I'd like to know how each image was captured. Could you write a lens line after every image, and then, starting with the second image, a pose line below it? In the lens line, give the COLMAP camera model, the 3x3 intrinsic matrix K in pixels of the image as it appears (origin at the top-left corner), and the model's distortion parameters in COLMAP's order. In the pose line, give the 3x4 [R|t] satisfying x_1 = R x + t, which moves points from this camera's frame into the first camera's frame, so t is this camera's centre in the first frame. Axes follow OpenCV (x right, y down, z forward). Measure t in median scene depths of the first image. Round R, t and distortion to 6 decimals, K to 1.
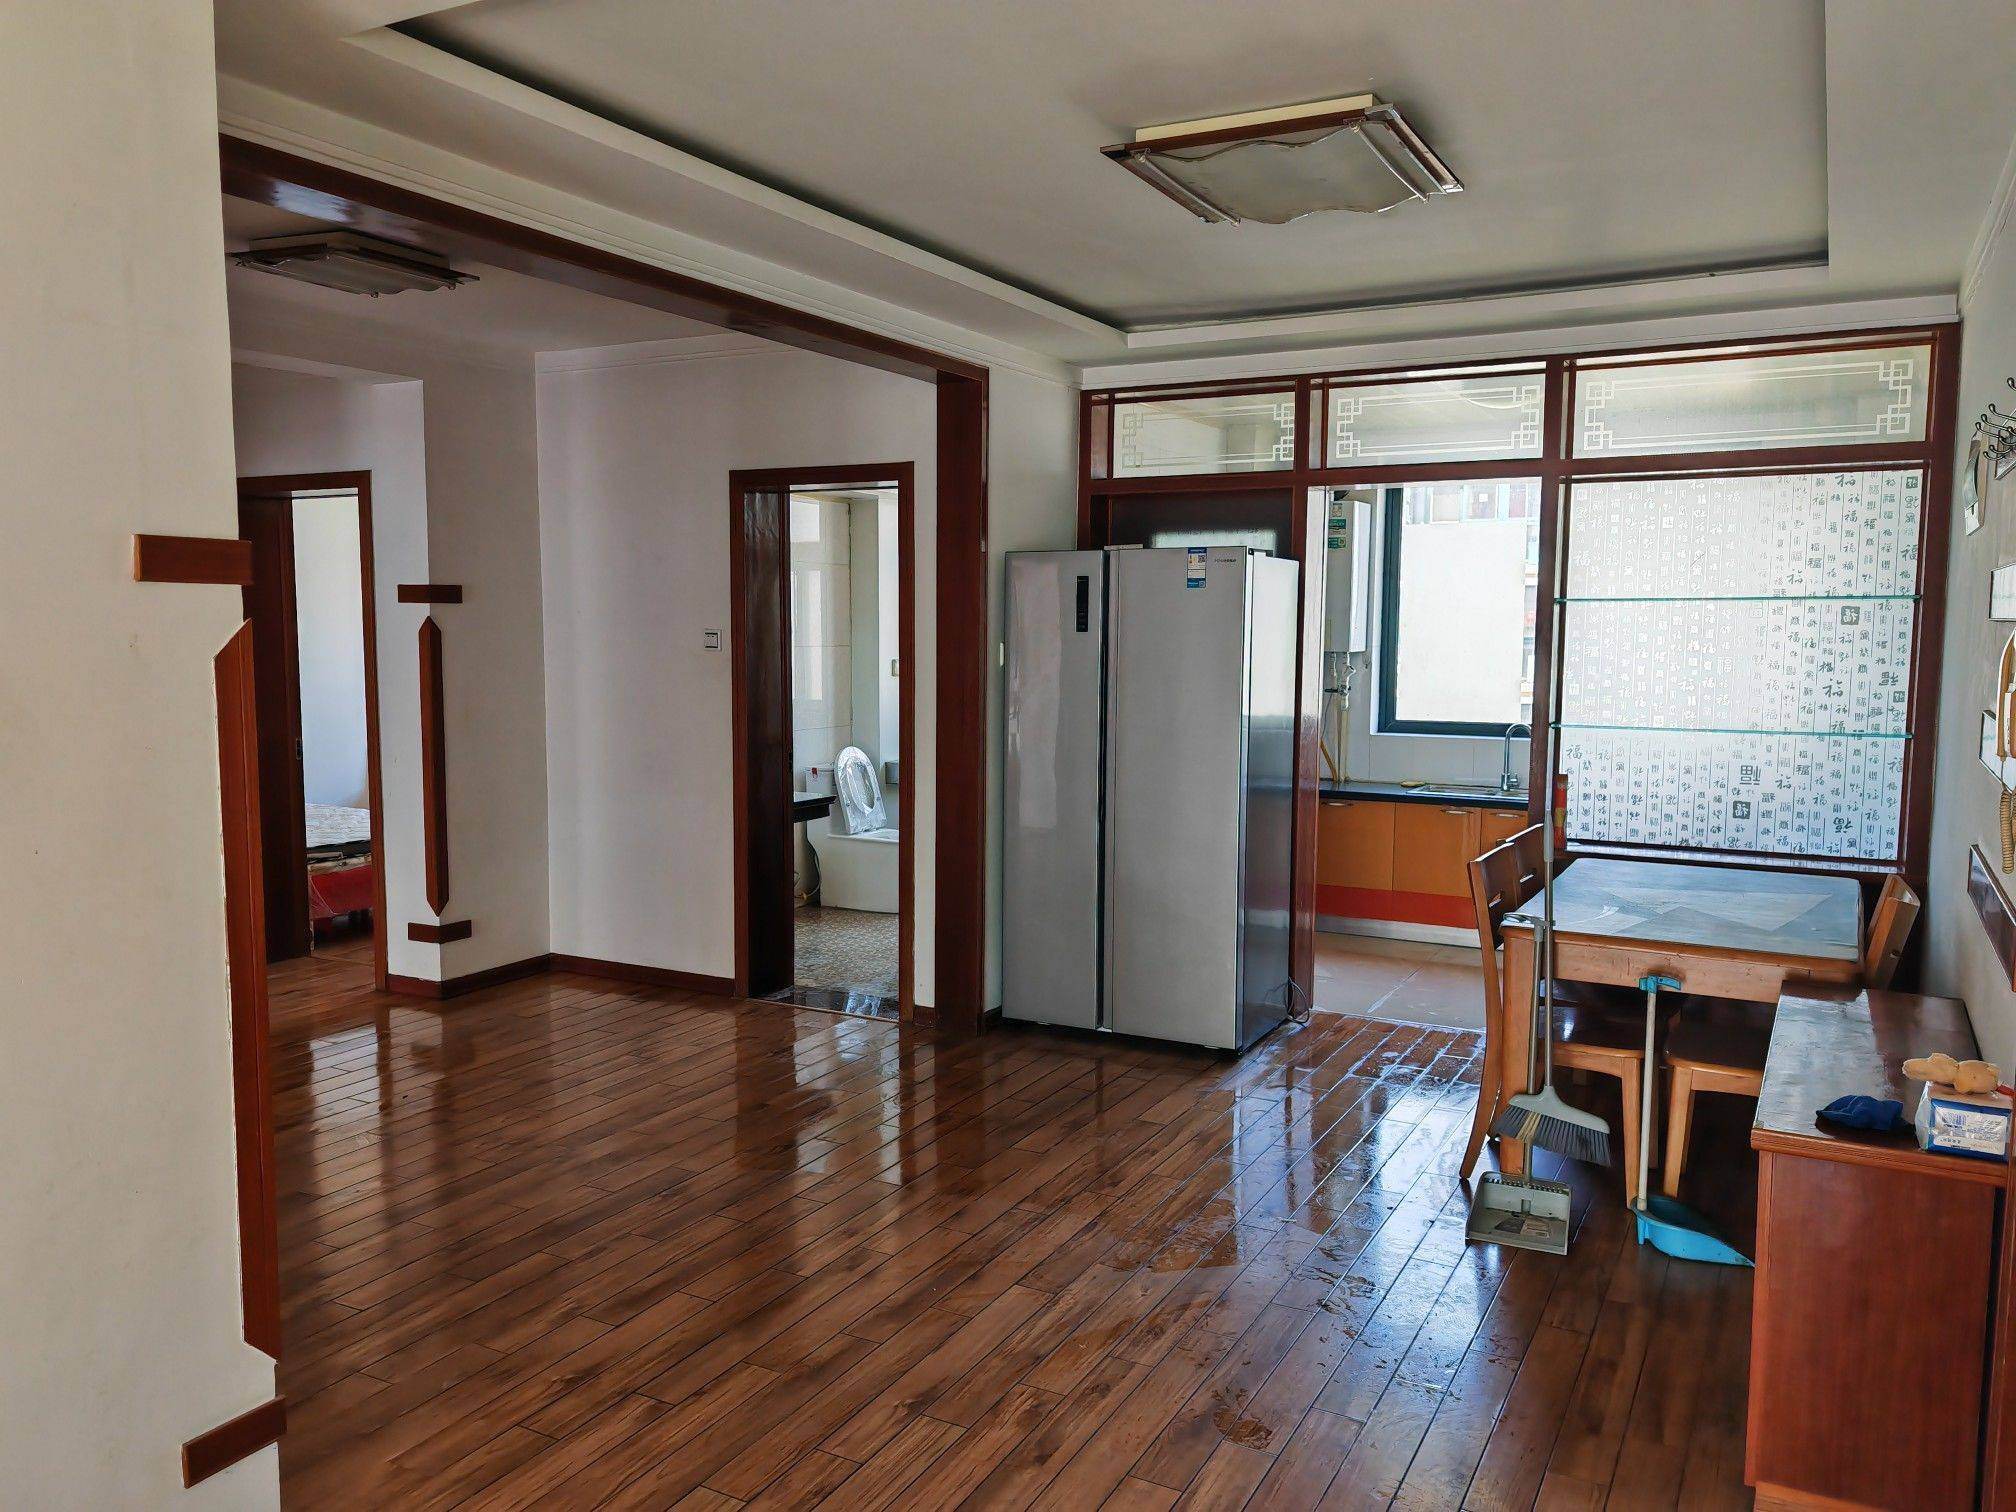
lens RADIAL K [[1527.0, 0, 1010.6], [0, 1527.0, 758.2], [0, 0, 1]] dist [0.045614, -0.013583]
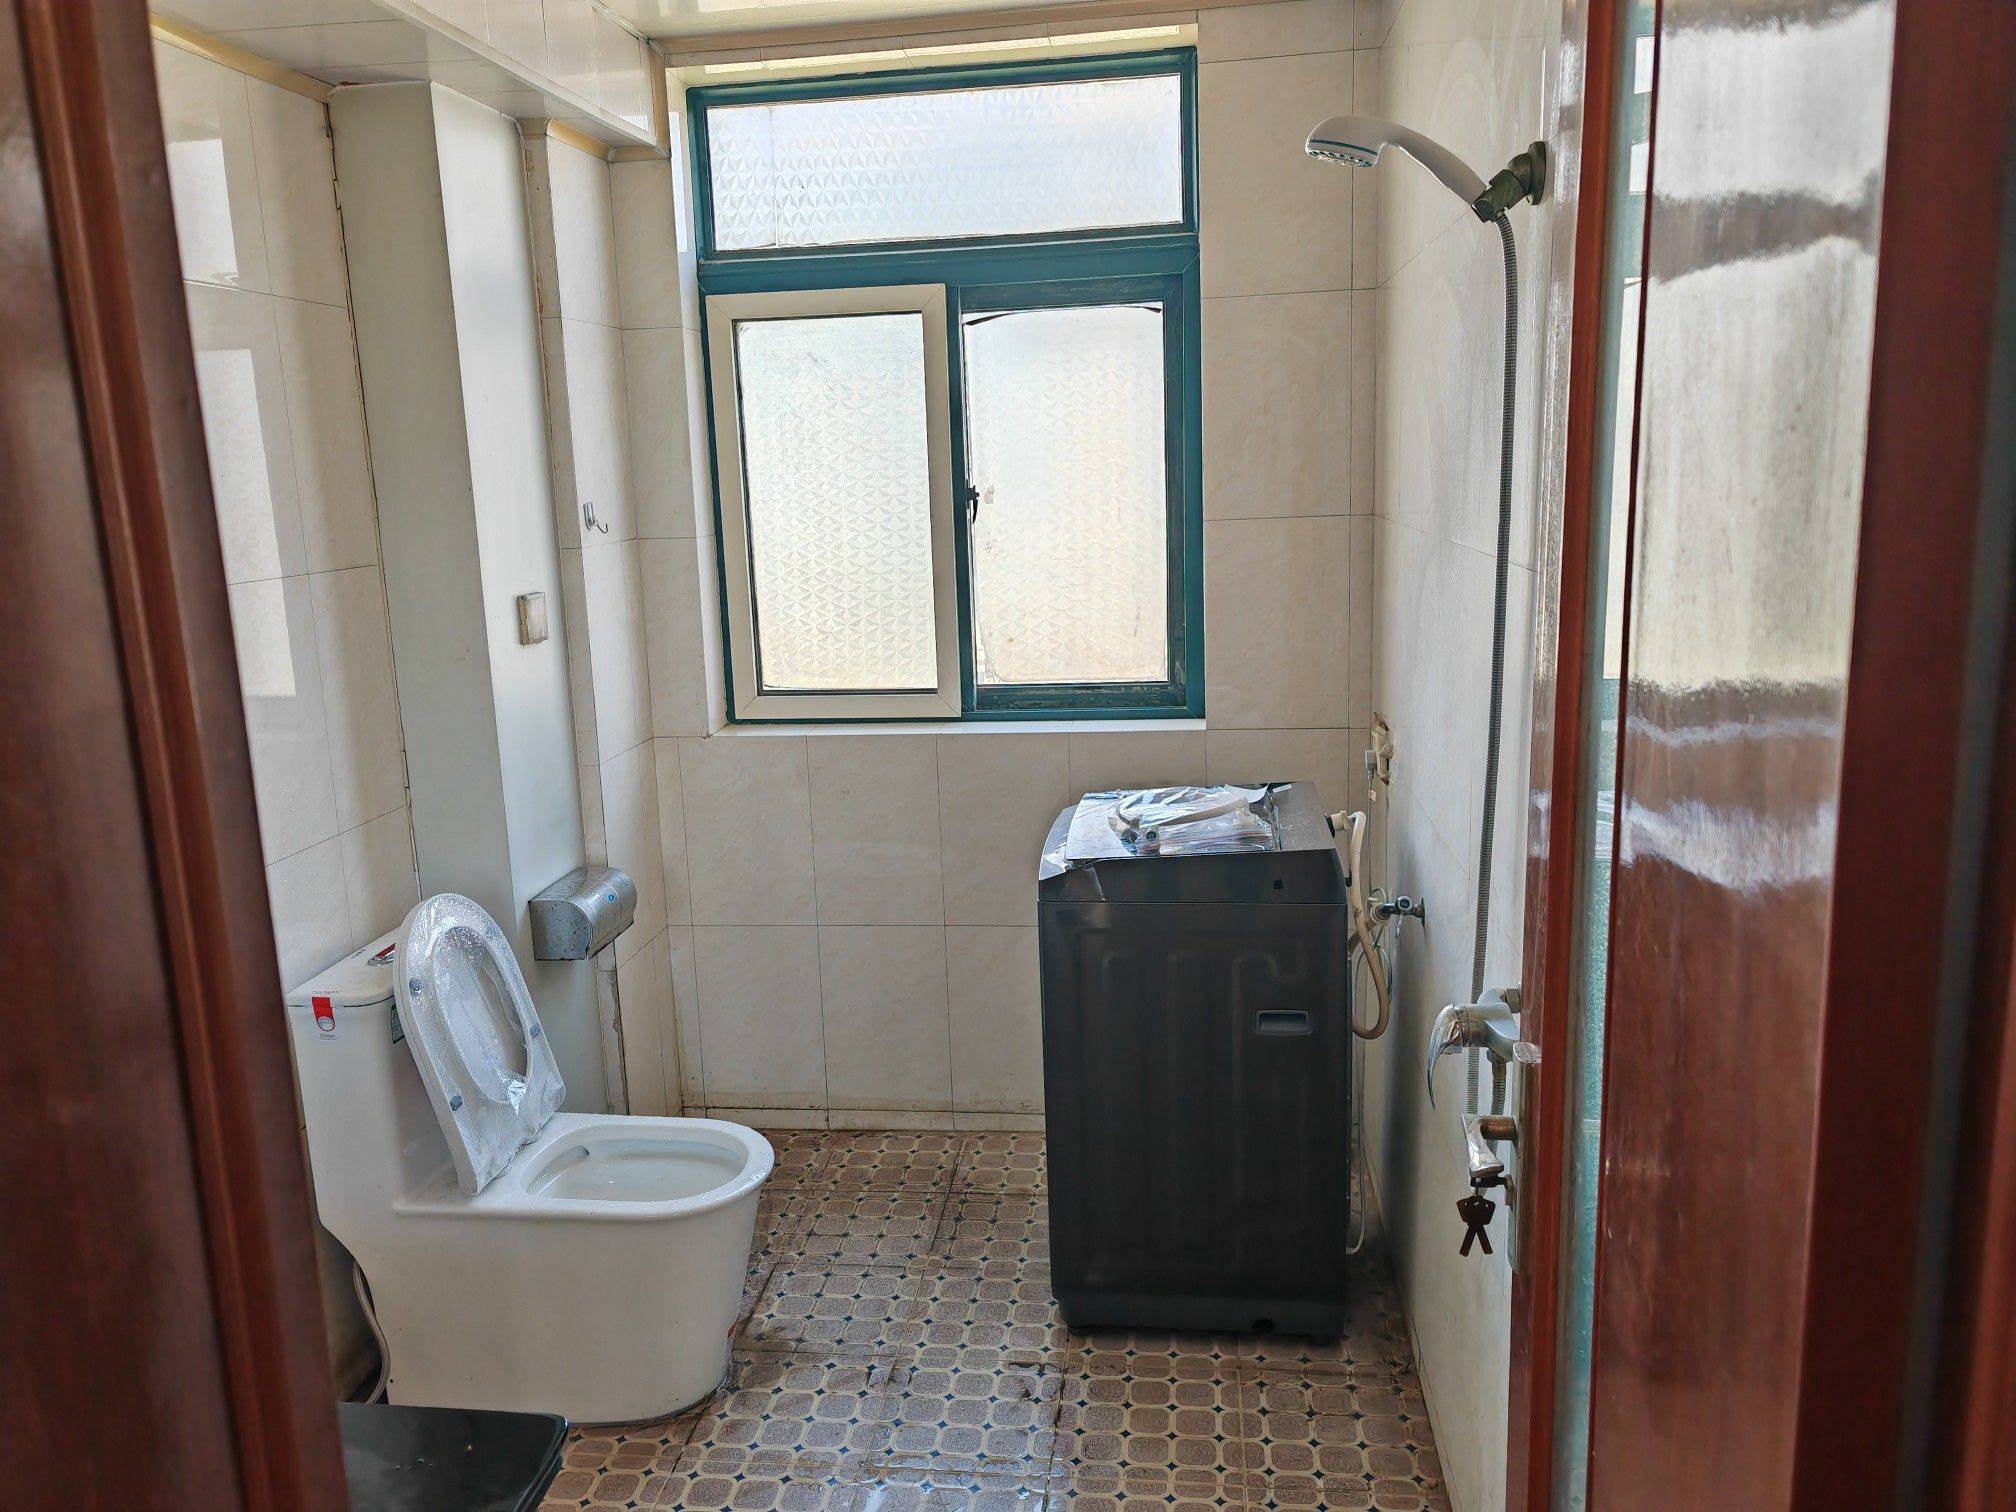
lens RADIAL K [[1527.0, 0, 1001.1], [0, 1527.0, 755.9], [0, 0, 1]] dist [0.045614, -0.013583]
pose [[0.935144, -0.104351, 0.338550, -0.107639], [0.066707, 0.990407, 0.121014, -0.071978], [-0.347931, -0.090582, 0.933134, 0.723117]]
